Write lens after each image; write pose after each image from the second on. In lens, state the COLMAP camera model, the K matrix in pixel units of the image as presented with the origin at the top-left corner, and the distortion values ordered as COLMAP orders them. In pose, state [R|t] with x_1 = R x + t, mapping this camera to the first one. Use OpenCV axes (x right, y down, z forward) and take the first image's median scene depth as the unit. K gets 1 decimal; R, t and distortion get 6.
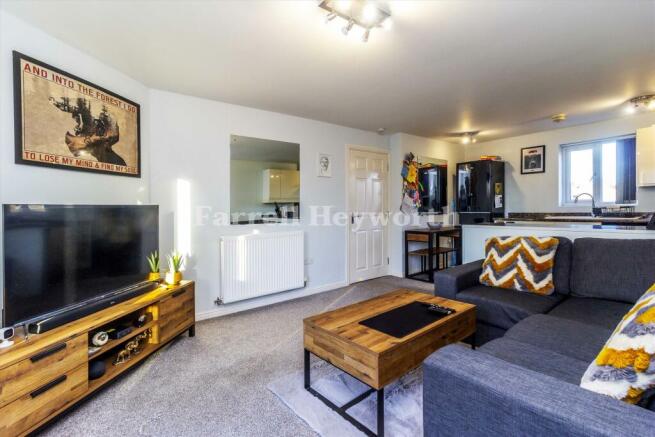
lens RADIAL K [[310.2, 0, 320.0], [0, 310.2, 214.2], [0, 0, 1]] dist [-0.000459, 0.000014]
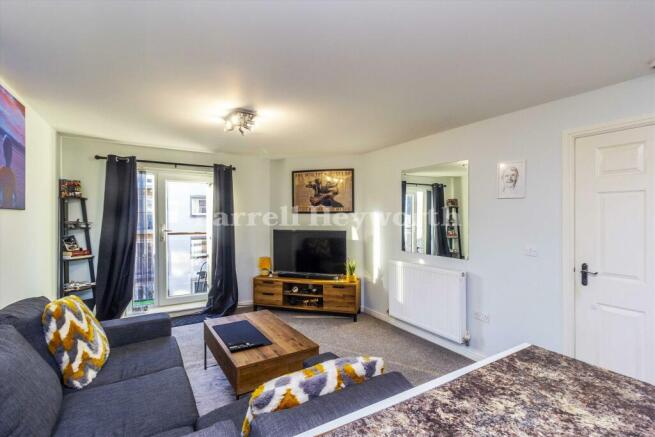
lens RADIAL K [[301.3, 0, 325.4], [0, 301.3, 217.7], [0, 0, 1]] dist [0.001521, 0.000257]
pose [[-0.116776, 0.016942, -0.993014, 1.123689], [-0.025804, 0.999465, 0.020086, -0.133301], [0.992823, 0.027969, -0.116276, 1.143529]]
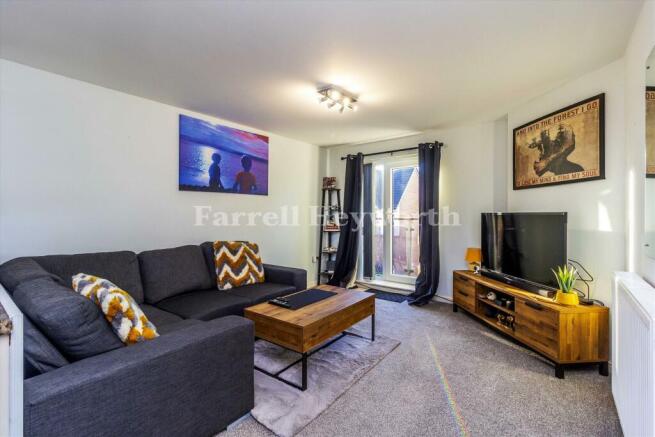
lens RADIAL K [[301.3, 0, 325.4], [0, 301.3, 217.7], [0, 0, 1]] dist [0.001521, 0.000257]
pose [[-0.970720, 0.016368, -0.239655, 0.392804], [0.007247, 0.999217, 0.038890, -0.055226], [0.240103, 0.036014, -0.970079, 1.788982]]
